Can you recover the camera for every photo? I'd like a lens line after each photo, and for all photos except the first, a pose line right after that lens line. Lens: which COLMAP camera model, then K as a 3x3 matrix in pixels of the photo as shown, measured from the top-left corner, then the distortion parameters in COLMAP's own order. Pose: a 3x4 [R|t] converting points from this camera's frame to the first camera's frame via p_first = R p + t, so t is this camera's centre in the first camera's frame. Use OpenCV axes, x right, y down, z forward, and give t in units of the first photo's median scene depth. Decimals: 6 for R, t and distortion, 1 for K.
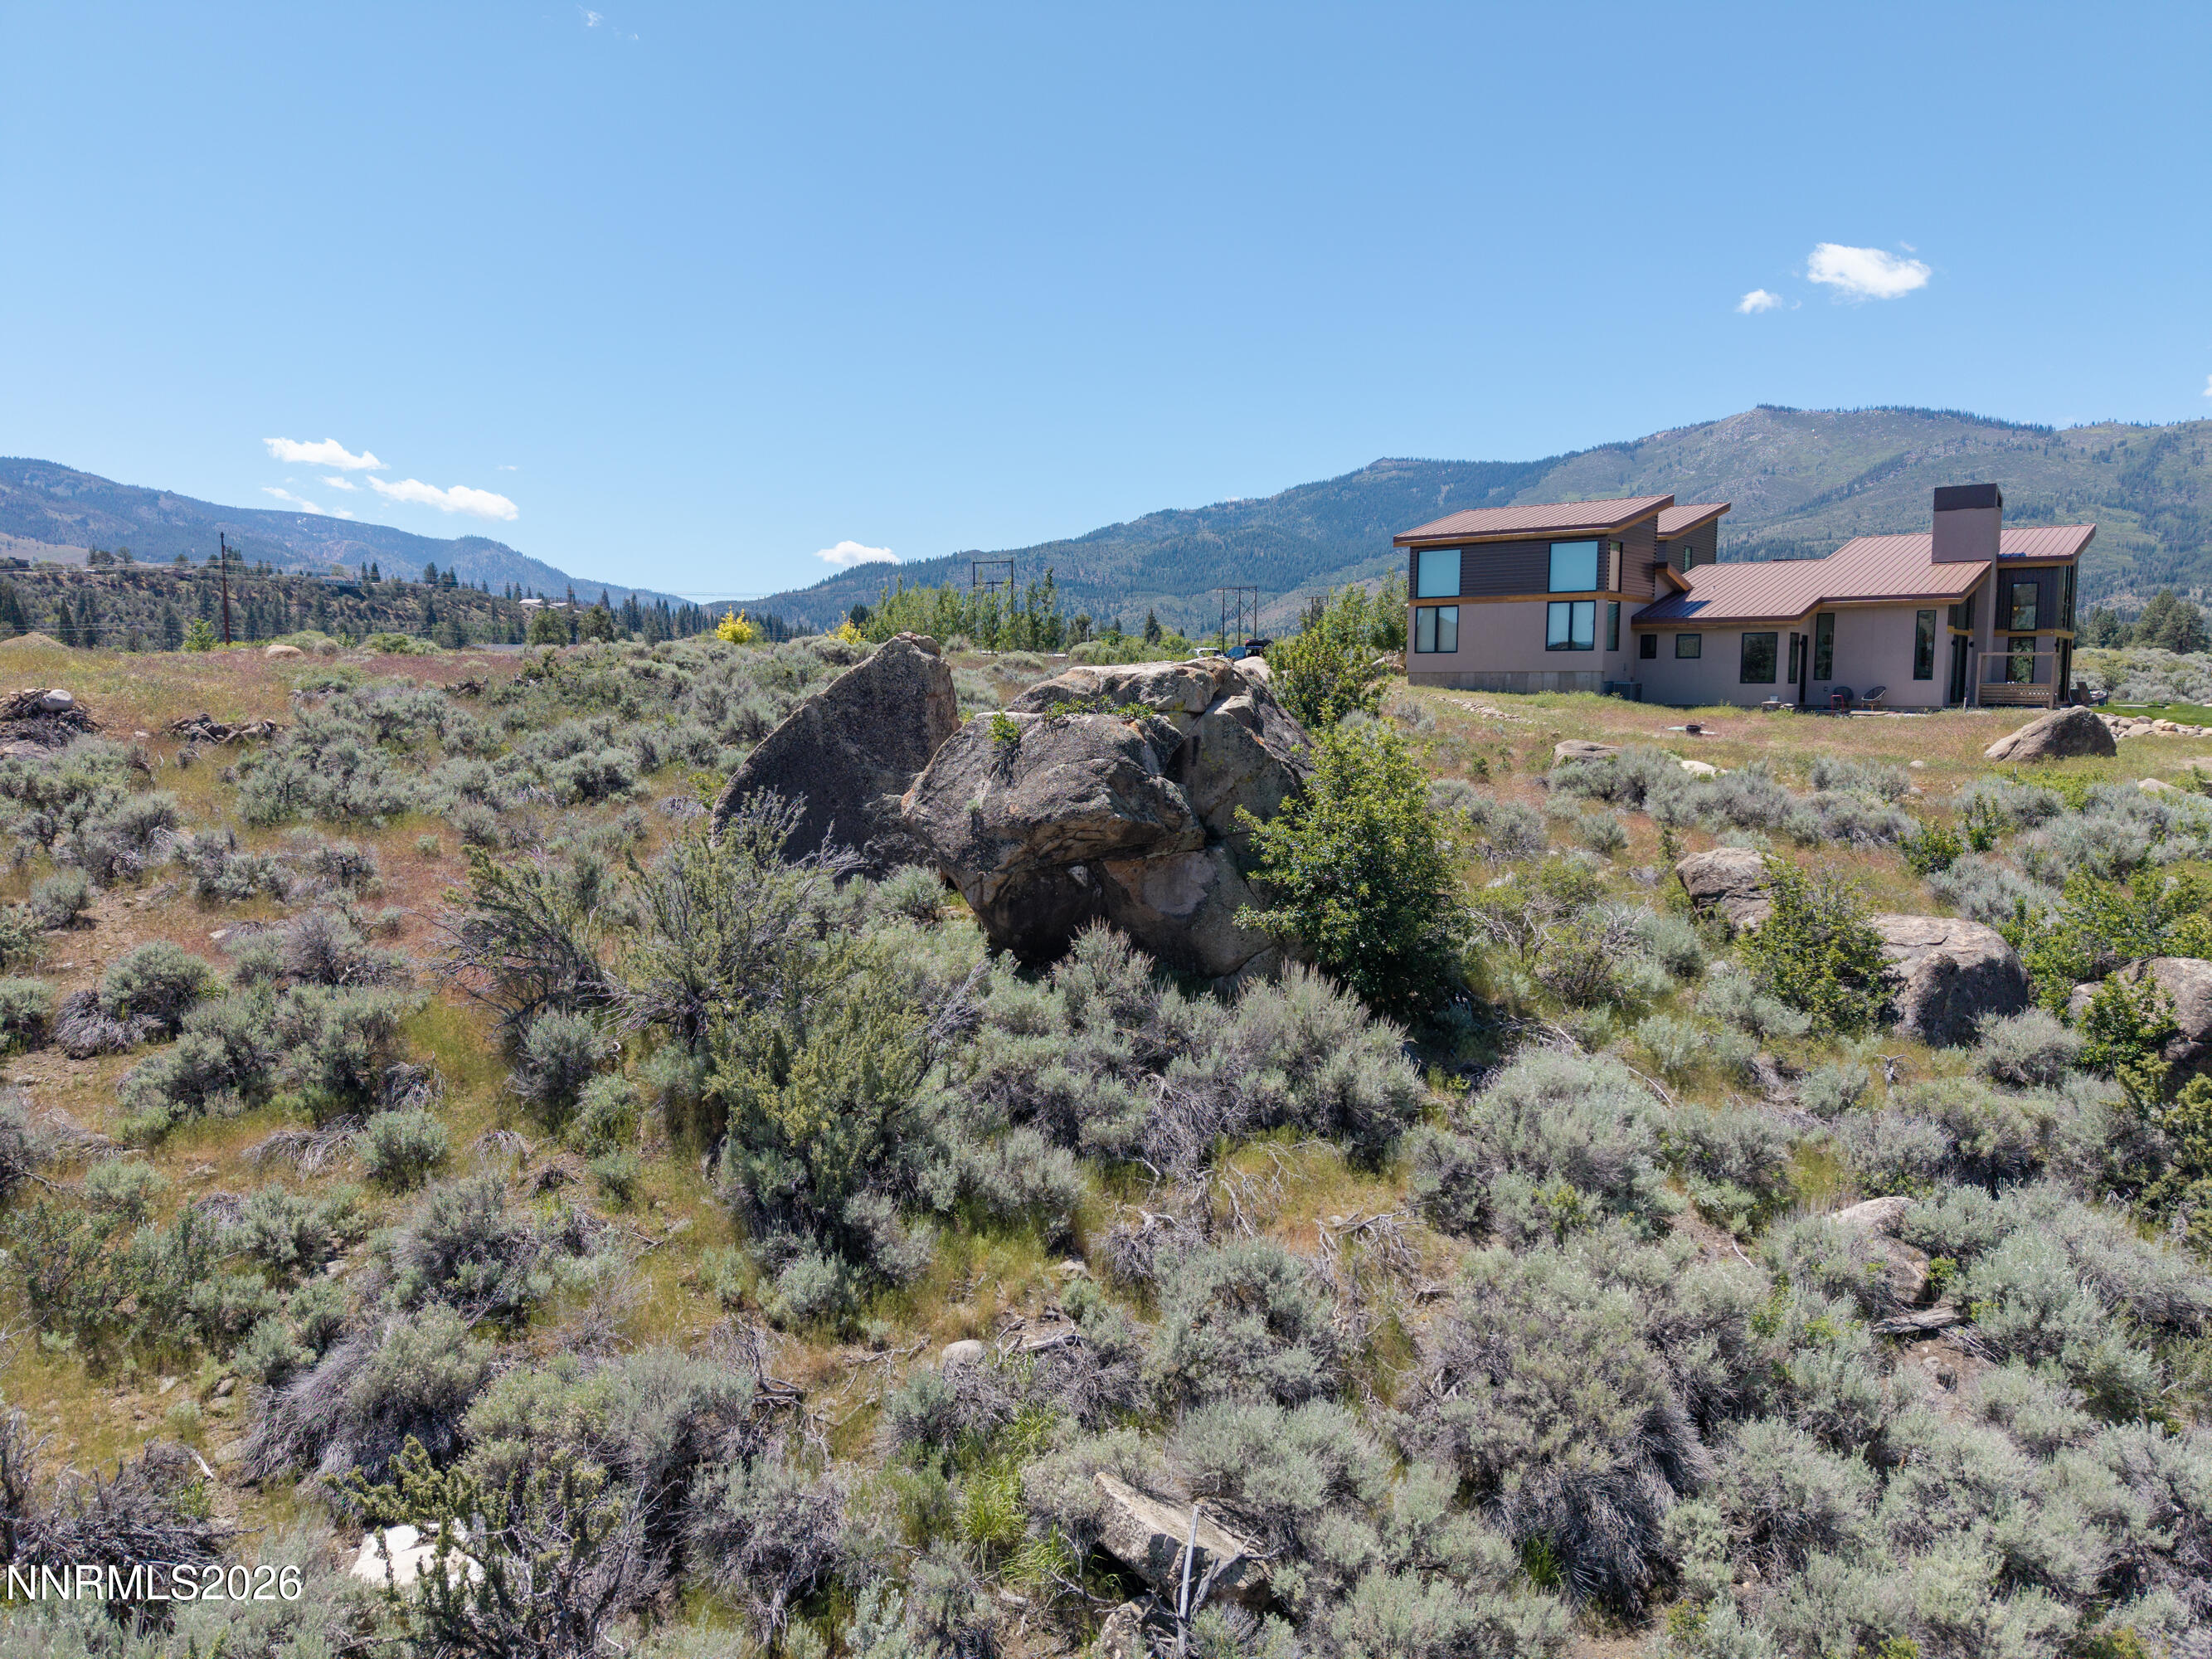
lens RADIAL K [[1470.9, 0, 1113.6], [0, 1470.9, 833.2], [0, 0, 1]] dist [0.084044, -0.127291]
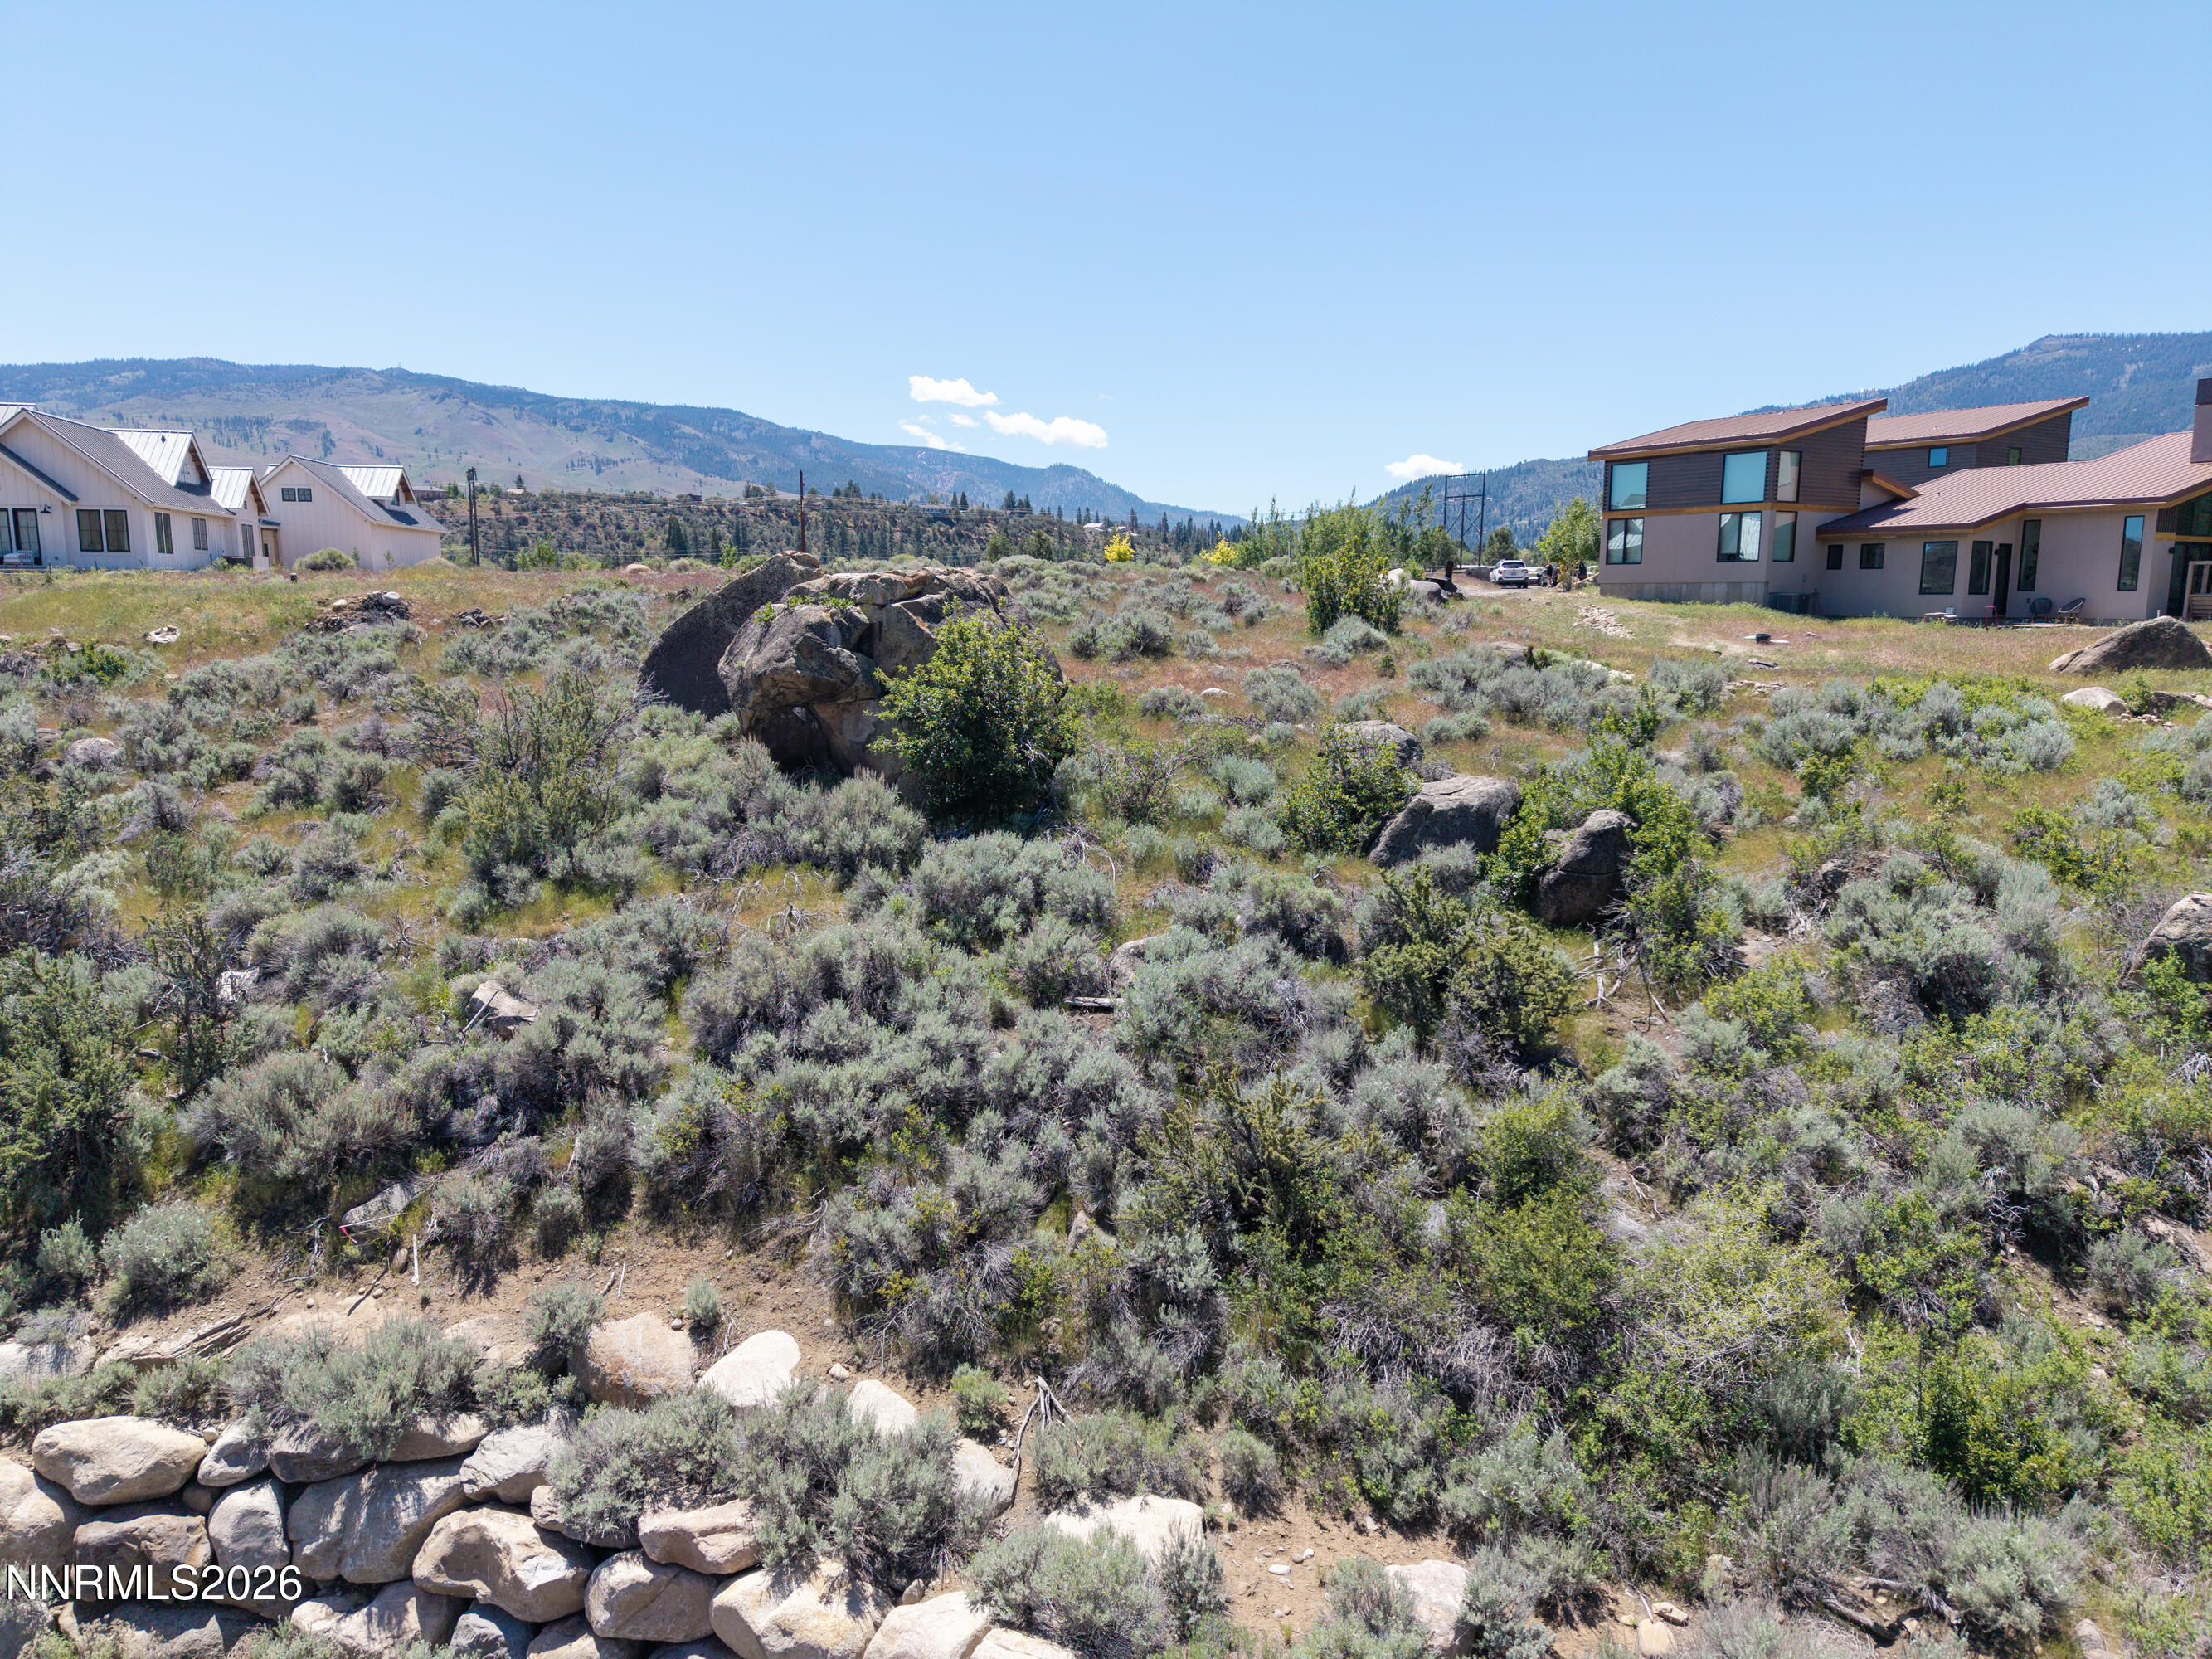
lens RADIAL K [[1474.0, 0, 1114.5], [0, 1474.0, 828.3], [0, 0, 1]] dist [0.030681, -0.034537]
pose [[0.932235, 0.057421, -0.357267, 0.270752], [-0.038843, 0.997504, 0.058965, 0.014846], [0.359762, -0.041092, 0.932139, -0.099208]]
